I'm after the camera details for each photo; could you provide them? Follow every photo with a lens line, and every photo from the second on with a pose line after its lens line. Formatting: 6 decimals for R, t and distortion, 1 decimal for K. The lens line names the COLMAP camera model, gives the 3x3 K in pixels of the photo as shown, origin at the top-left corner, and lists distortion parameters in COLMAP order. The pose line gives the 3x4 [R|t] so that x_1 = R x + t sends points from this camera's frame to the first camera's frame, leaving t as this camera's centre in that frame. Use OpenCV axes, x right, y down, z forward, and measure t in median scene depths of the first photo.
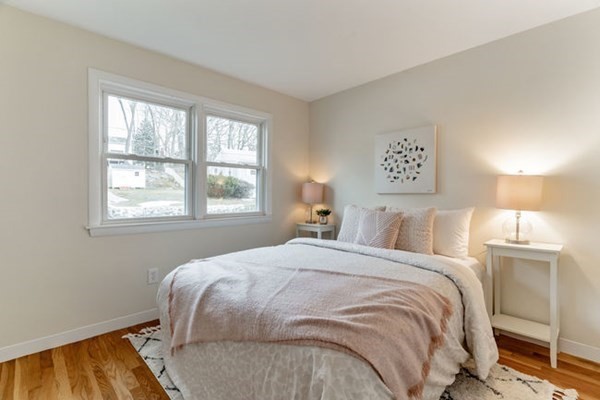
lens RADIAL K [[294.1, 0, 300.6], [0, 294.1, 196.3], [0, 0, 1]] dist [0.002608, -0.001049]
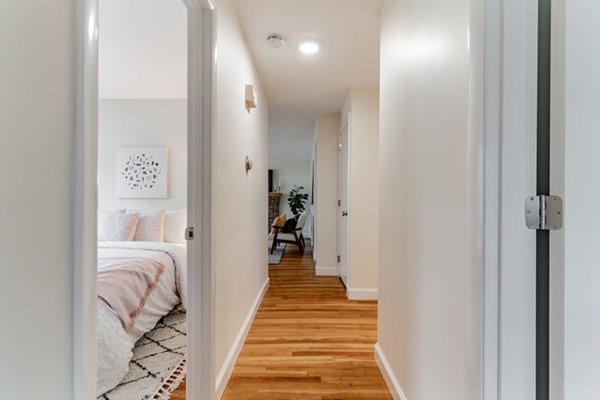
lens RADIAL K [[294.1, 0, 302.2], [0, 294.1, 200.4], [0, 0, 1]] dist [0.002608, -0.001049]
pose [[0.707163, -0.005936, 0.707026, -0.053426], [0.005430, 0.999981, 0.002965, -0.000234], [-0.707030, 0.001742, 0.707181, -0.371112]]
